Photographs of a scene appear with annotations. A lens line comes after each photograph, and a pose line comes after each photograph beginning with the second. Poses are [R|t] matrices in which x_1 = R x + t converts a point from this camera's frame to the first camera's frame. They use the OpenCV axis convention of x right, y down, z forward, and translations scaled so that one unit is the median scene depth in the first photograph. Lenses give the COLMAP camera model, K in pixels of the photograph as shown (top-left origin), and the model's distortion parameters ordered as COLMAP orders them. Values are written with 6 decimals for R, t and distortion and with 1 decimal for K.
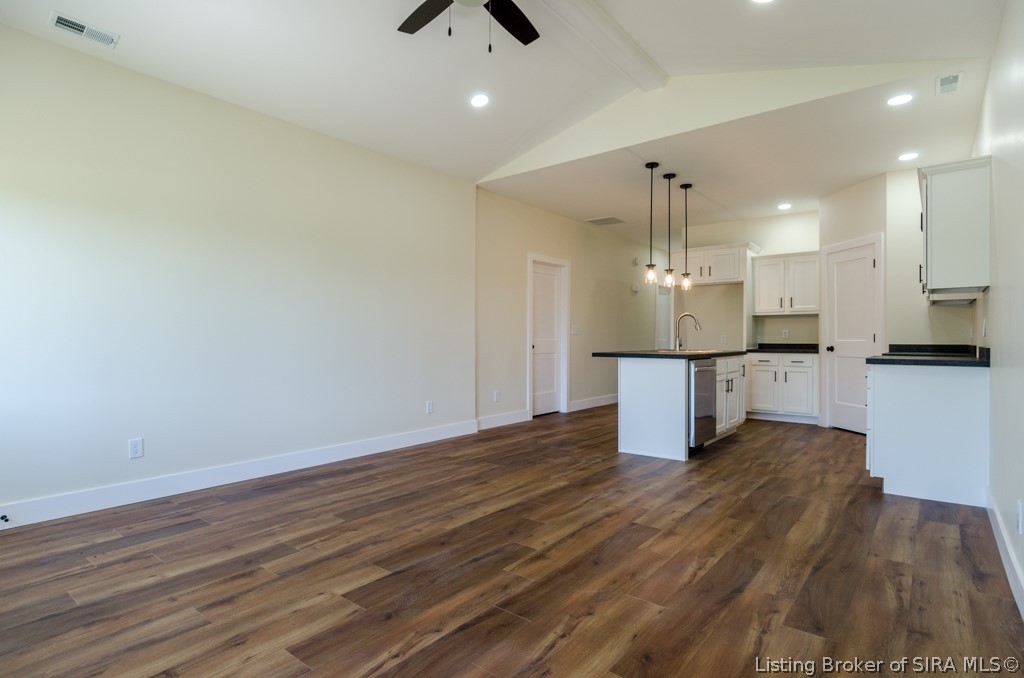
lens RADIAL K [[530.5, 0, 512.0], [0, 530.5, 339.0], [0, 0, 1]] dist [0.006195, 0.000109]
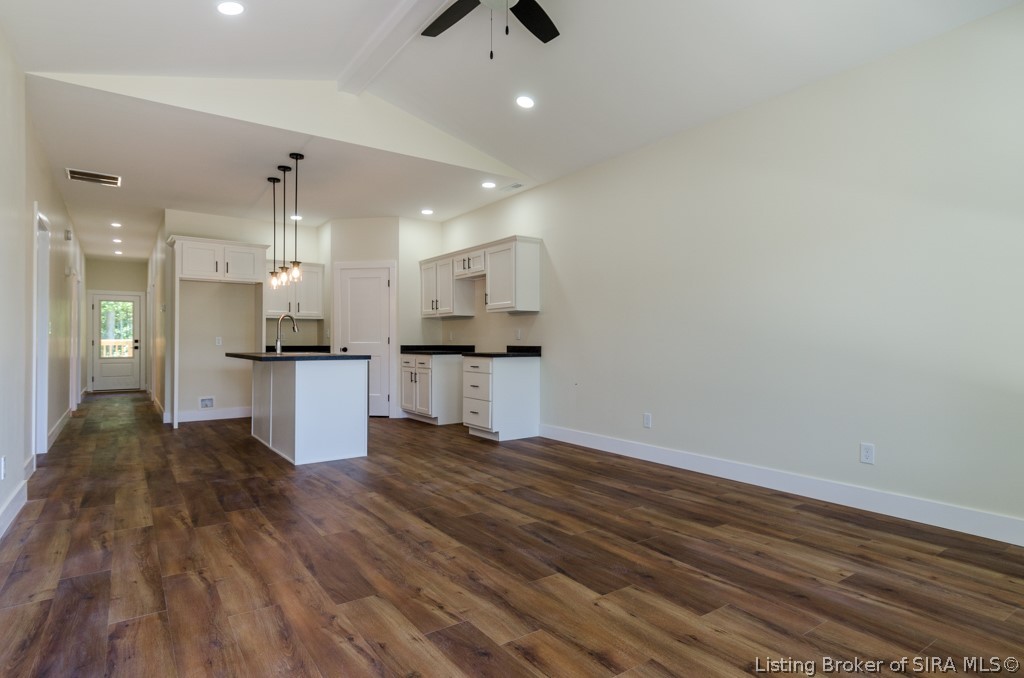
lens RADIAL K [[546.6, 0, 512.0], [0, 546.6, 339.0], [0, 0, 1]] dist [0.007448, 0.000546]
pose [[0.283857, 0.006053, 0.958848, -0.914456], [0.000048, 0.999980, -0.006327, 0.004772], [-0.958867, 0.001842, 0.283851, 0.584414]]
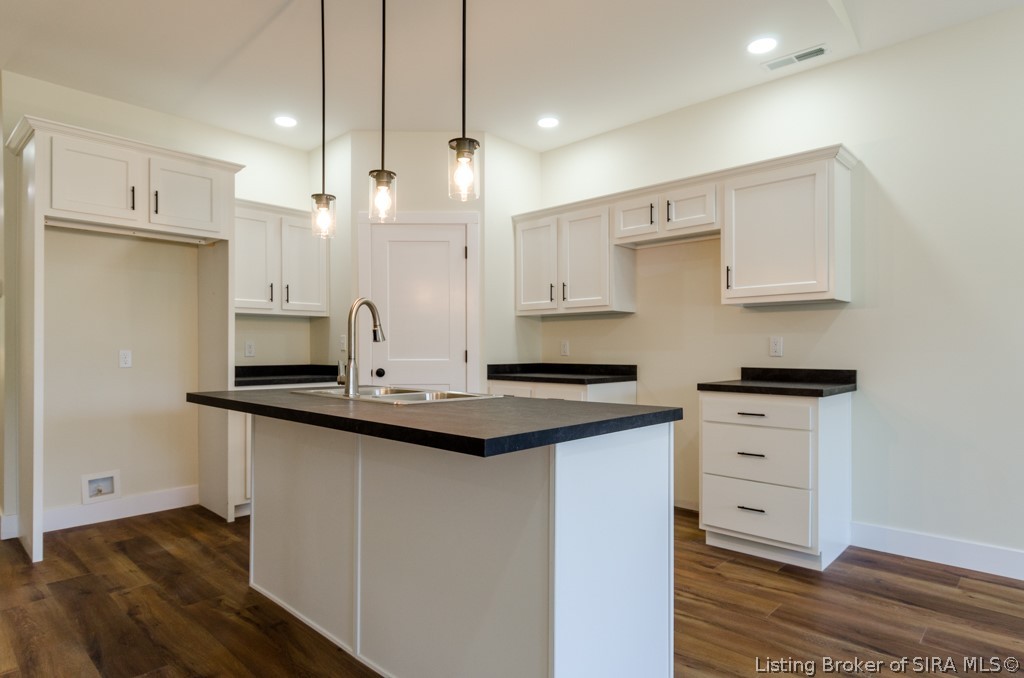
lens RADIAL K [[567.8, 0, 509.2], [0, 567.8, 350.2], [0, 0, 1]] dist [0.000044, -0.001720]
pose [[0.093091, -0.001686, 0.995656, -0.137376], [0.000605, 0.999998, 0.001637, -0.019555], [-0.995657, 0.000450, 0.093092, 1.538102]]
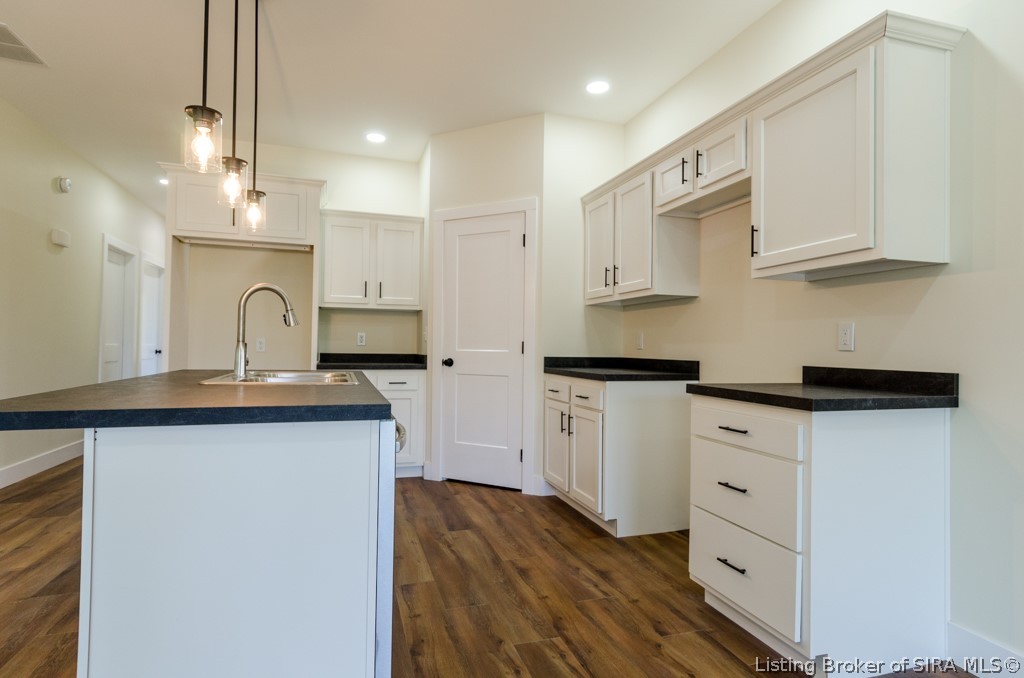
lens RADIAL K [[531.9, 0, 515.6], [0, 531.9, 340.7], [0, 0, 1]] dist [-0.002065, 0.000264]
pose [[0.554281, 0.017118, 0.832153, 0.174725], [-0.013488, 0.999842, -0.011583, -0.004815], [-0.832220, -0.004804, 0.554424, 1.101572]]
